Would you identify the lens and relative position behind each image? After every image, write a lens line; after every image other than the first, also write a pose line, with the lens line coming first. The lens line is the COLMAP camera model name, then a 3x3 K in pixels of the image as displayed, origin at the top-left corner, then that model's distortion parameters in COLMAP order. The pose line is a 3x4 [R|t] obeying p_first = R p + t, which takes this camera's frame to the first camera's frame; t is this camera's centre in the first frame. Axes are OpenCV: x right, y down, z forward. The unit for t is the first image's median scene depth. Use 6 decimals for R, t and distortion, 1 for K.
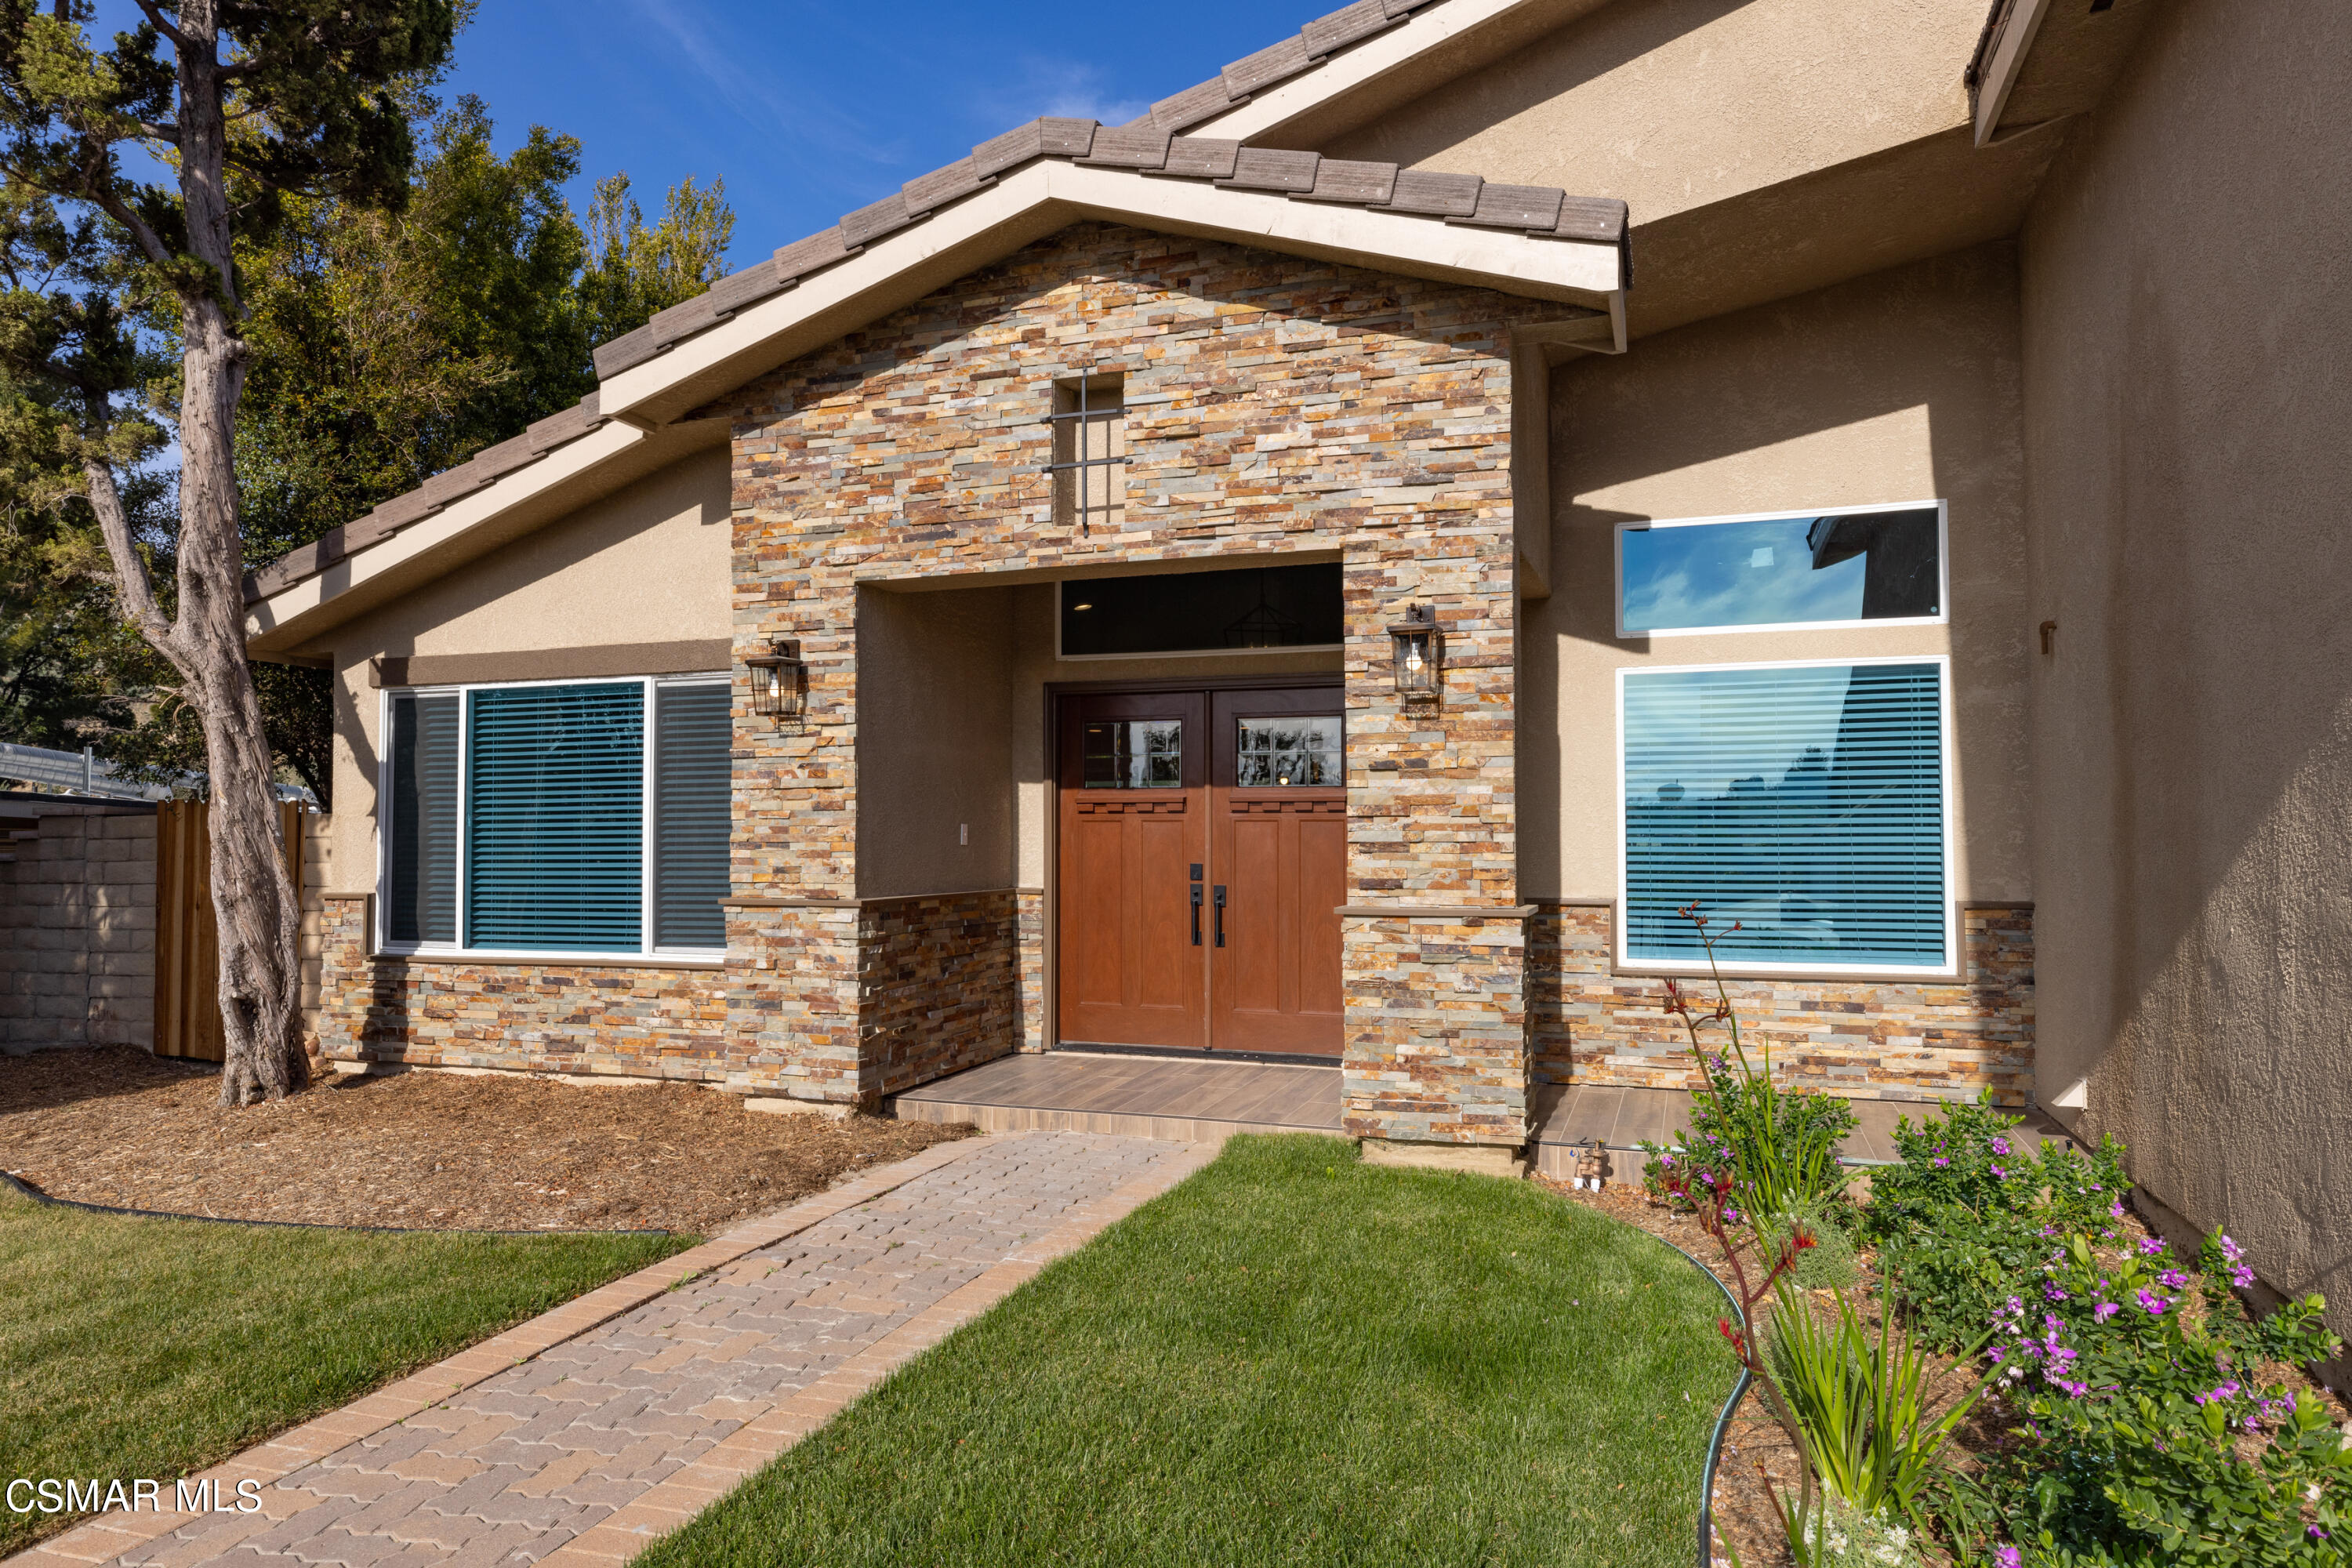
lens RADIAL K [[1463.1, 0, 1173.6], [0, 1463.1, 790.6], [0, 0, 1]] dist [0.006275, 0.000279]
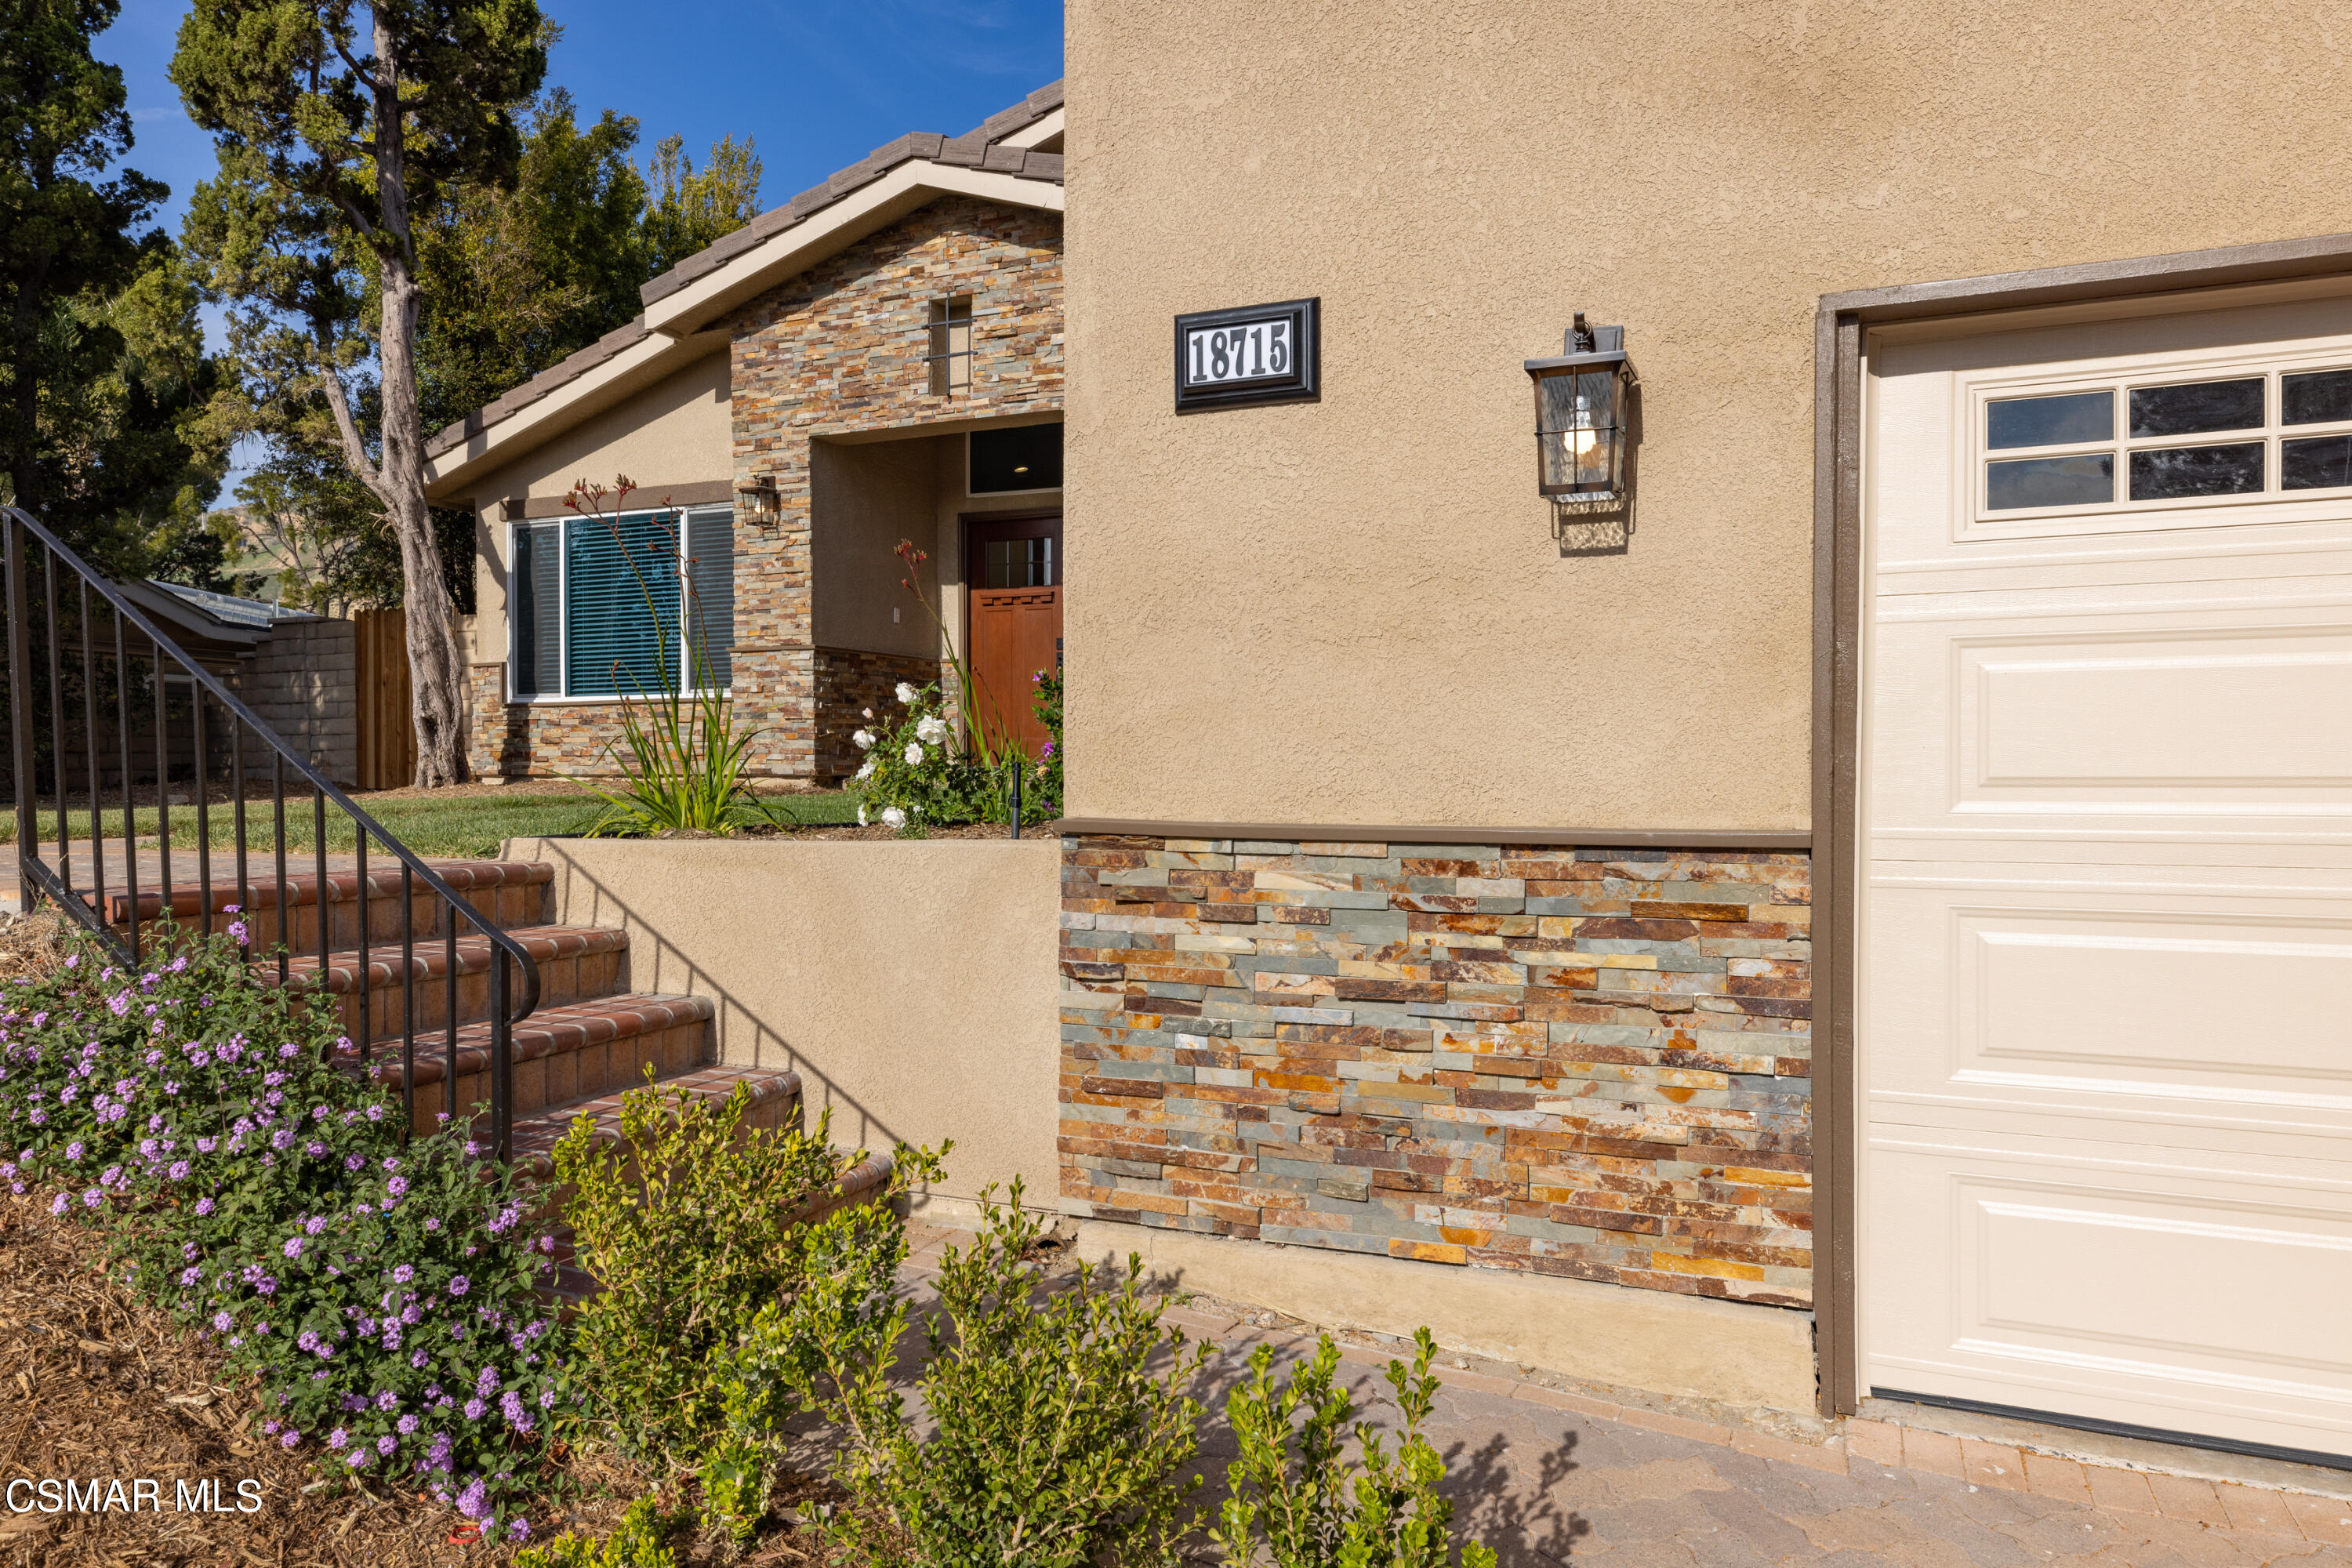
lens RADIAL K [[1551.5, 0, 1176.0], [0, 1551.5, 784.0], [0, 0, 1]] dist [0.006340, 0.000857]
pose [[0.997187, 0.001403, -0.074940, 0.280122], [0.001998, 0.998972, 0.045278, 0.143906], [0.074926, -0.045301, 0.996160, -0.588946]]
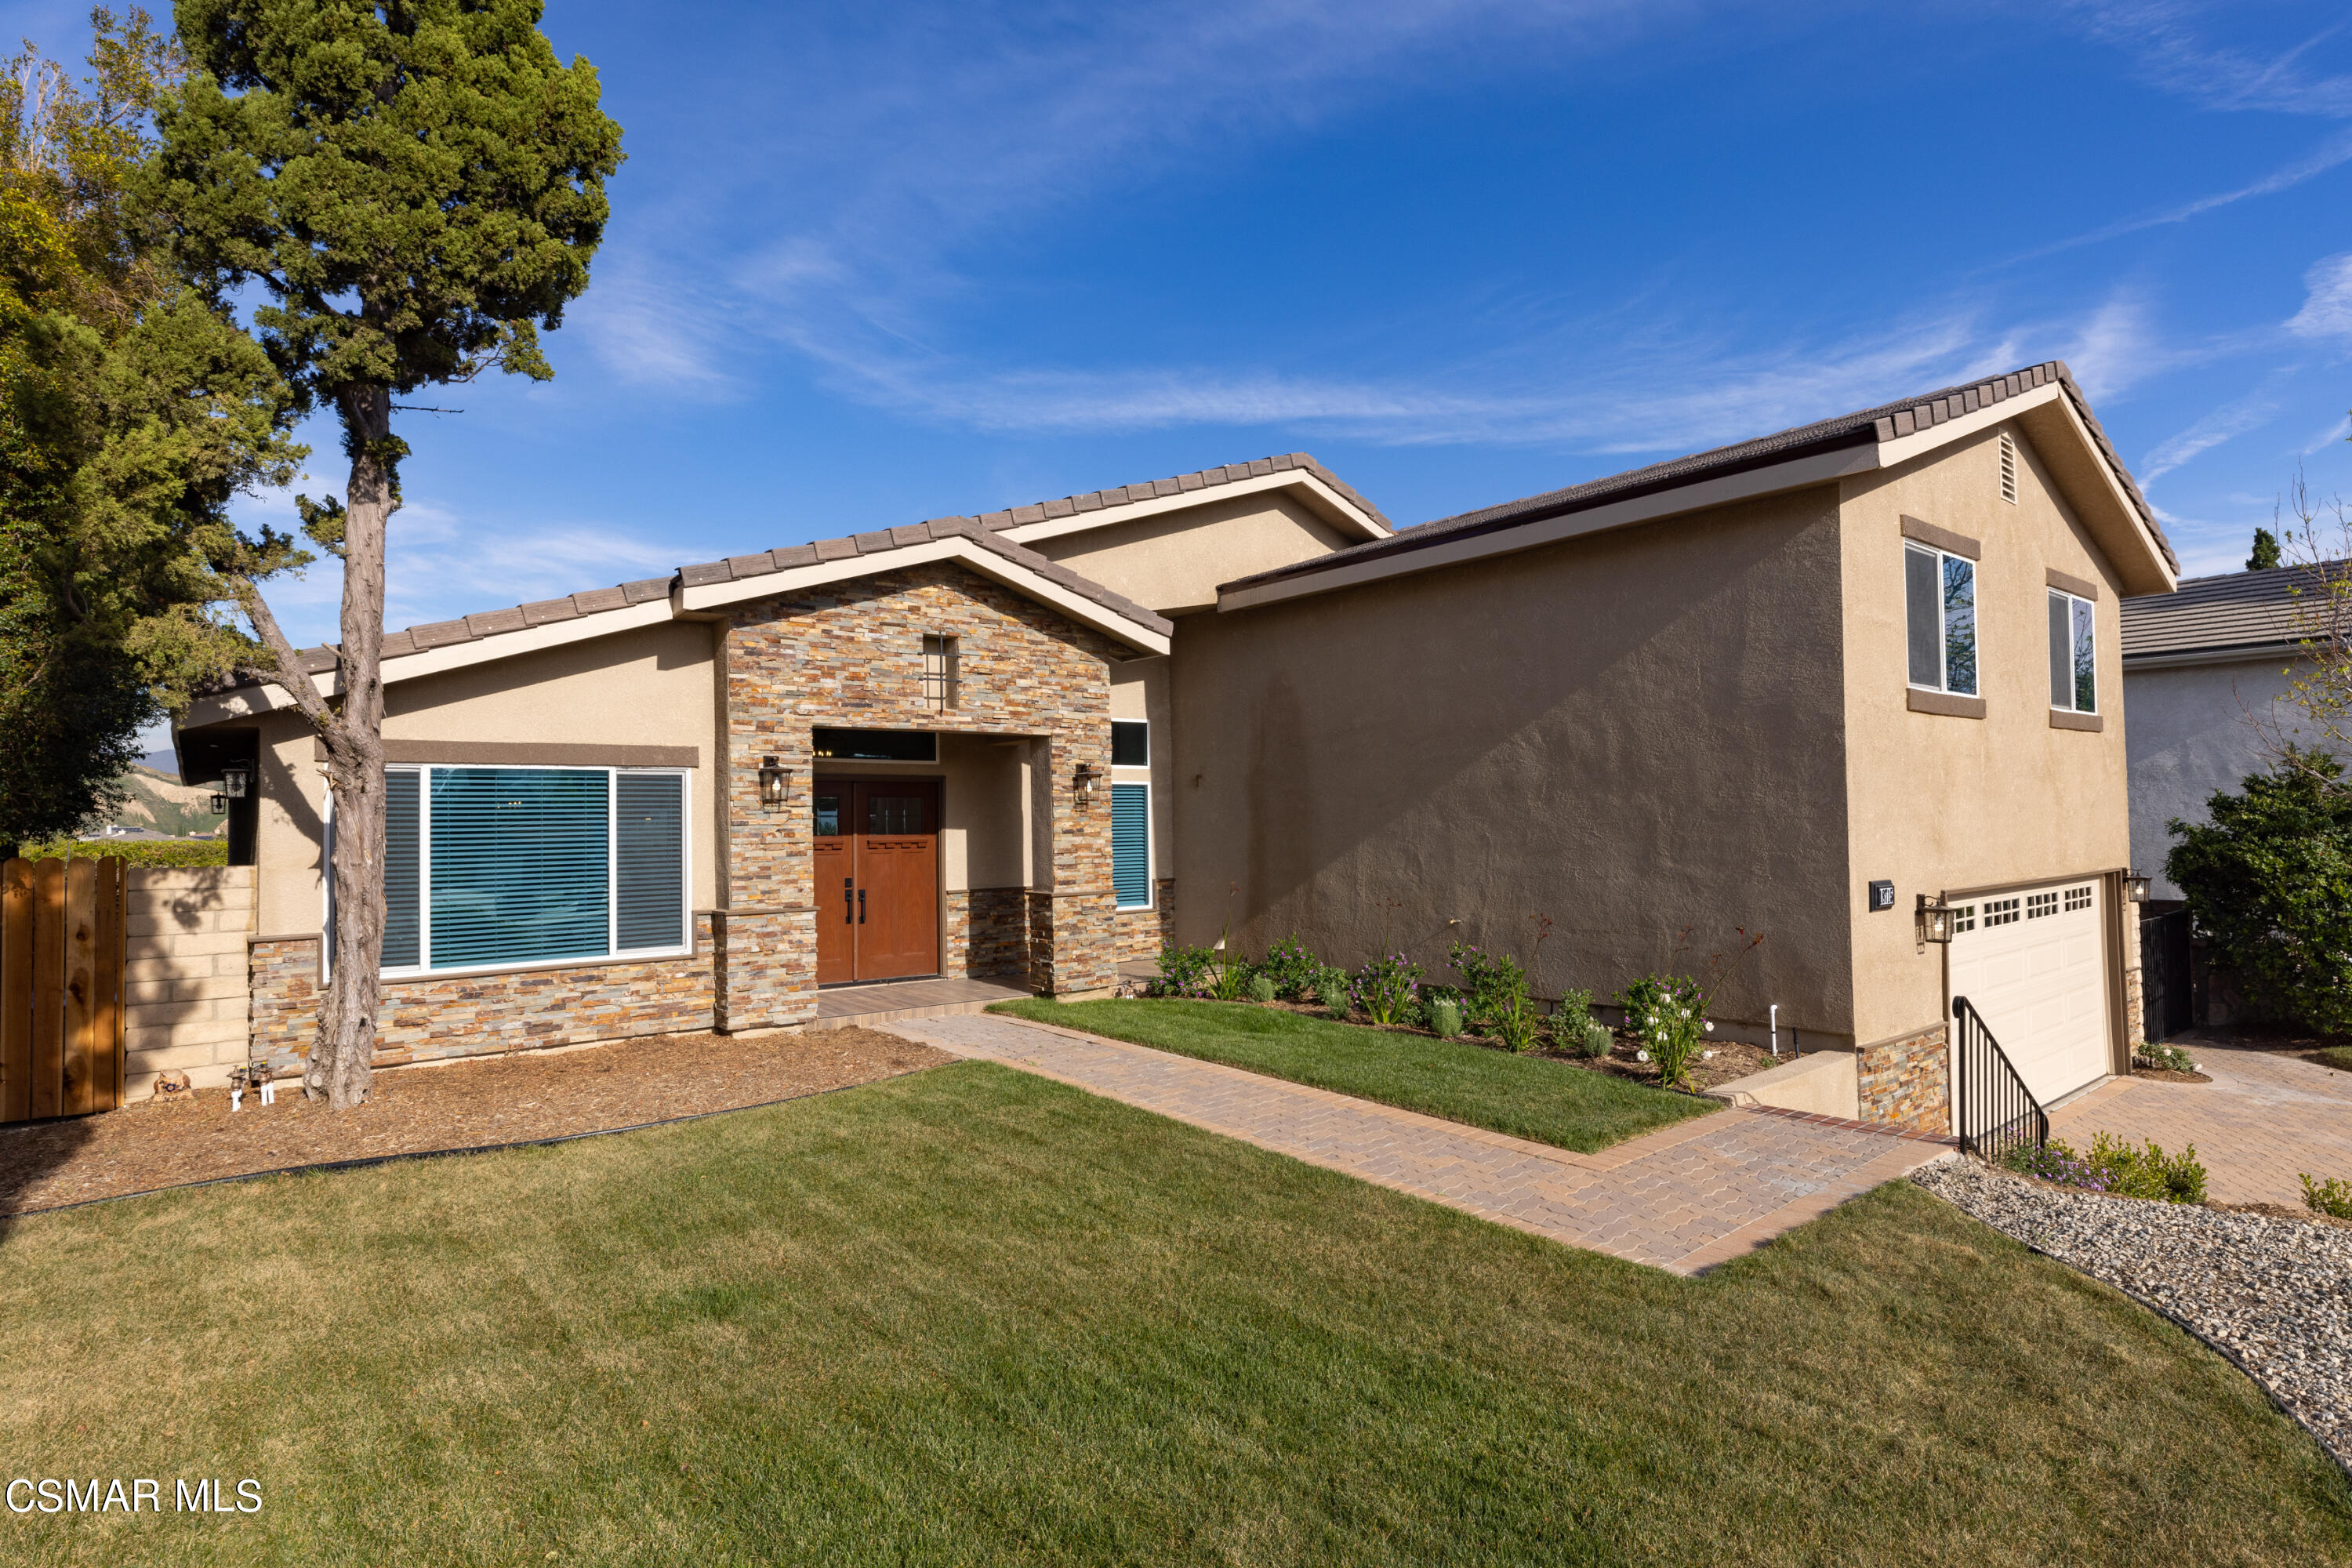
lens RADIAL K [[1178.4, 0, 1165.4], [0, 1178.4, 788.8], [0, 0, 1]] dist [-0.000180, -0.000038]
pose [[0.538586, 0.019654, 0.842341, -1.155876], [-0.014283, 0.999797, -0.014195, -0.051444], [-0.842449, -0.004386, 0.538758, -0.116577]]
